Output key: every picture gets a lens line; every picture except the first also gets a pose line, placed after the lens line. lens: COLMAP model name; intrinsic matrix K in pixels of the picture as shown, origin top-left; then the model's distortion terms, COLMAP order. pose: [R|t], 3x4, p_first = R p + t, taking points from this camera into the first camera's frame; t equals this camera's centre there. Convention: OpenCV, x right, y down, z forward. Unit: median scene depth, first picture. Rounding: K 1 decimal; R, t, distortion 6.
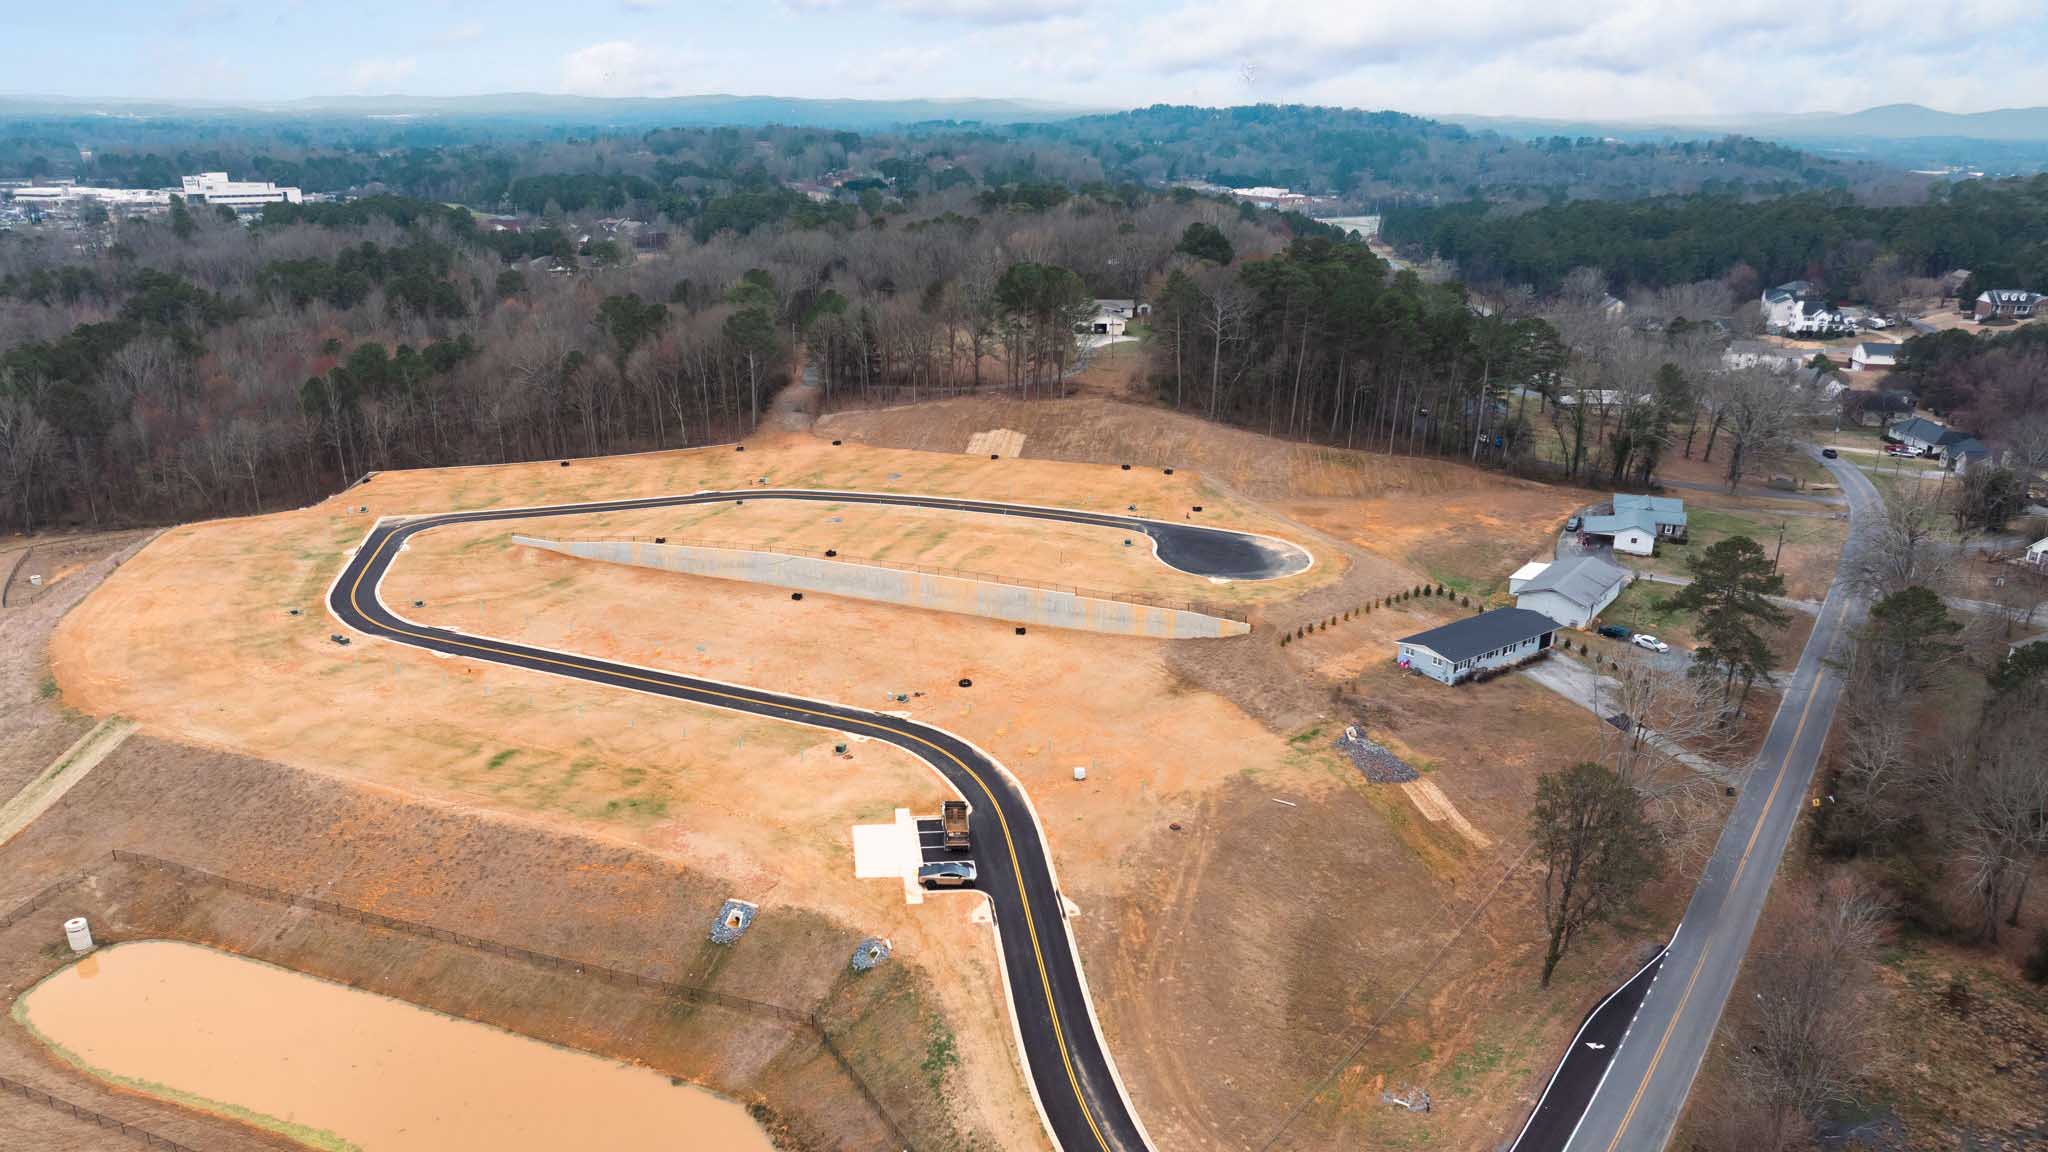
lens RADIAL K [[1495.4, 0, 1024.0], [0, 1495.4, 576.0], [0, 0, 1]] dist [-0.001504, -0.000669]
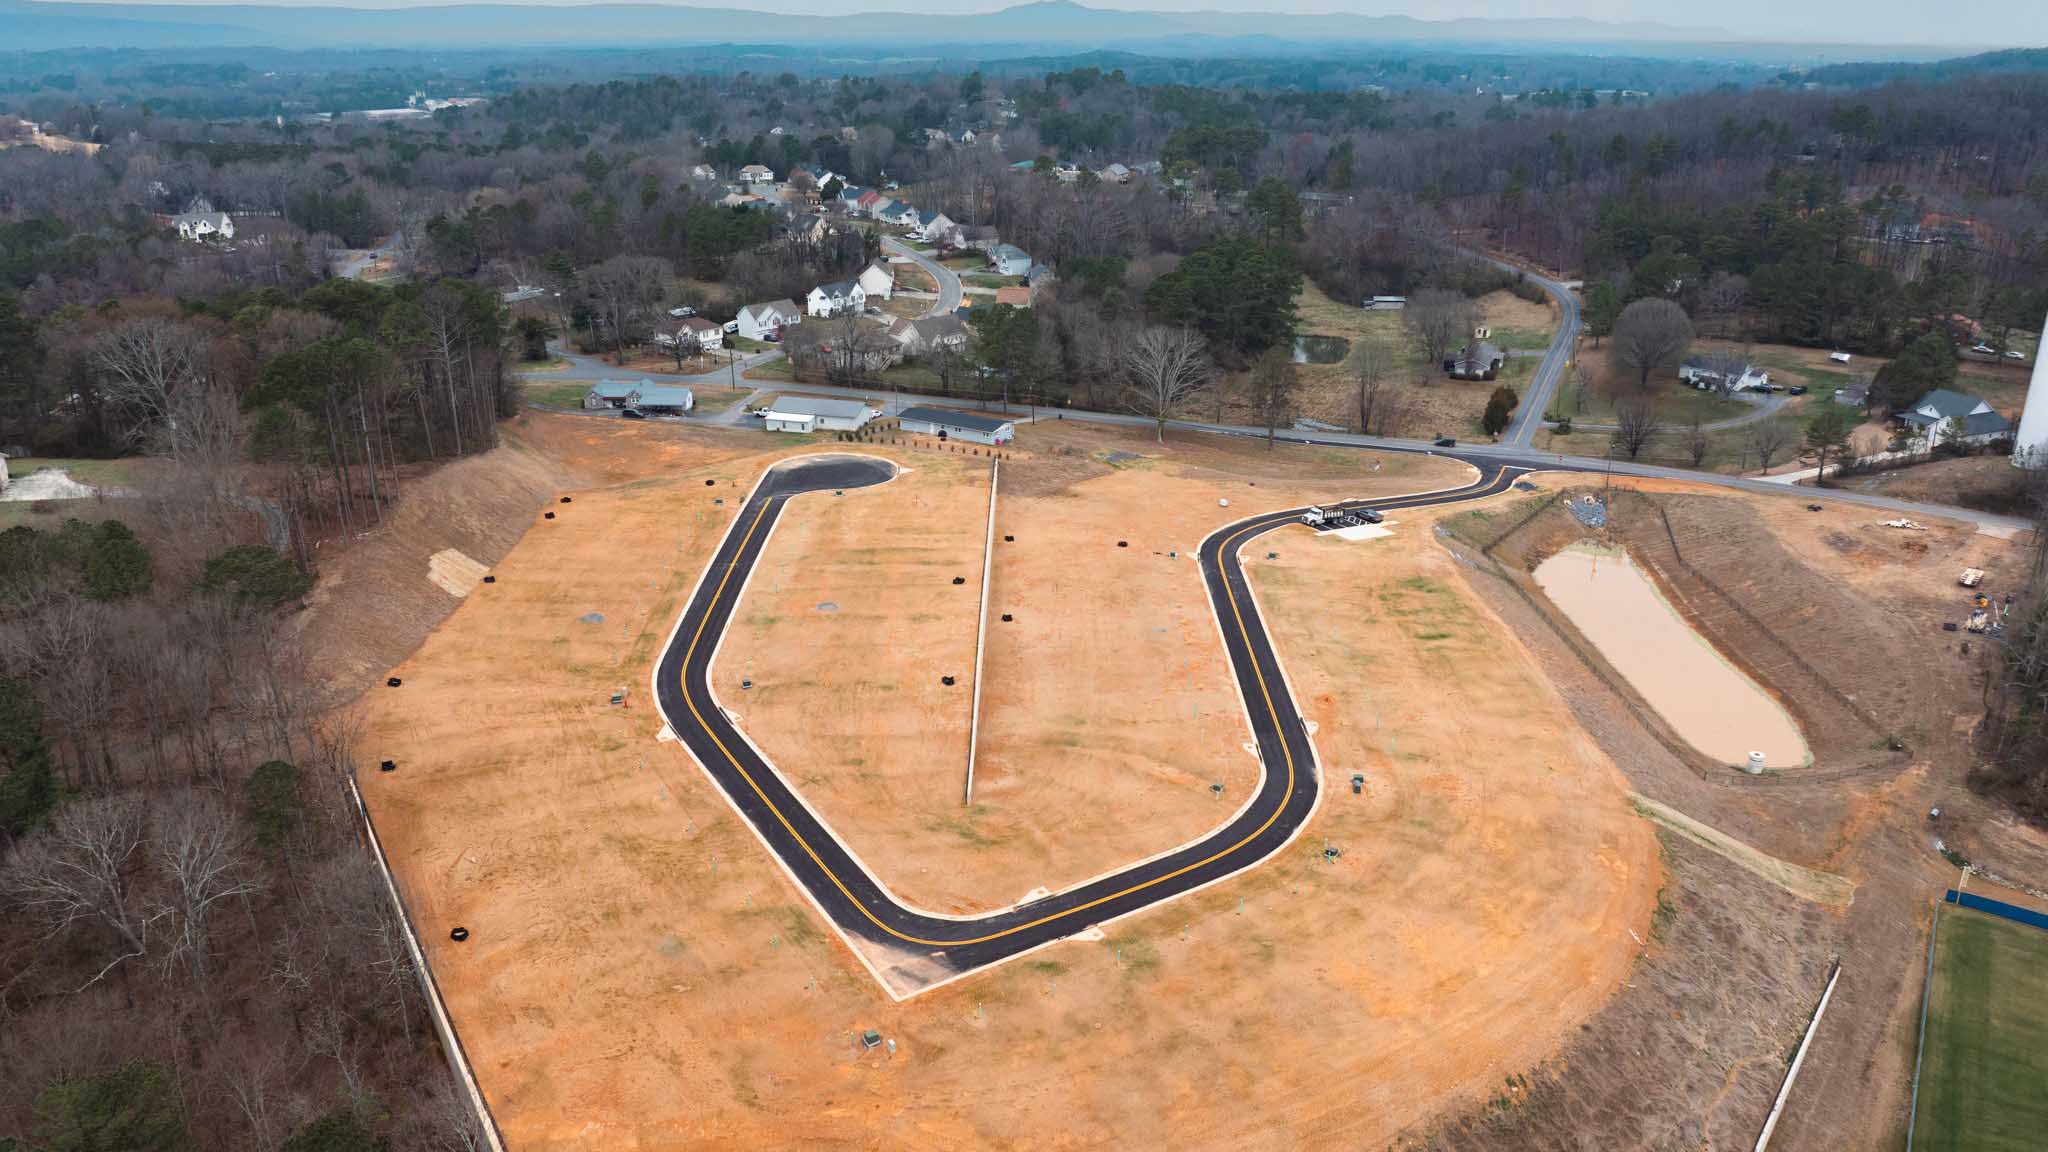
lens RADIAL K [[1495.4, 0, 1024.0], [0, 1495.4, 576.0], [0, 0, 1]] dist [-0.001504, -0.000669]
pose [[-0.377398, -0.329648, 0.865392, -1.206668], [0.282114, 0.849150, 0.446492, -0.537131], [-0.882033, 0.412645, -0.227470, 1.480737]]
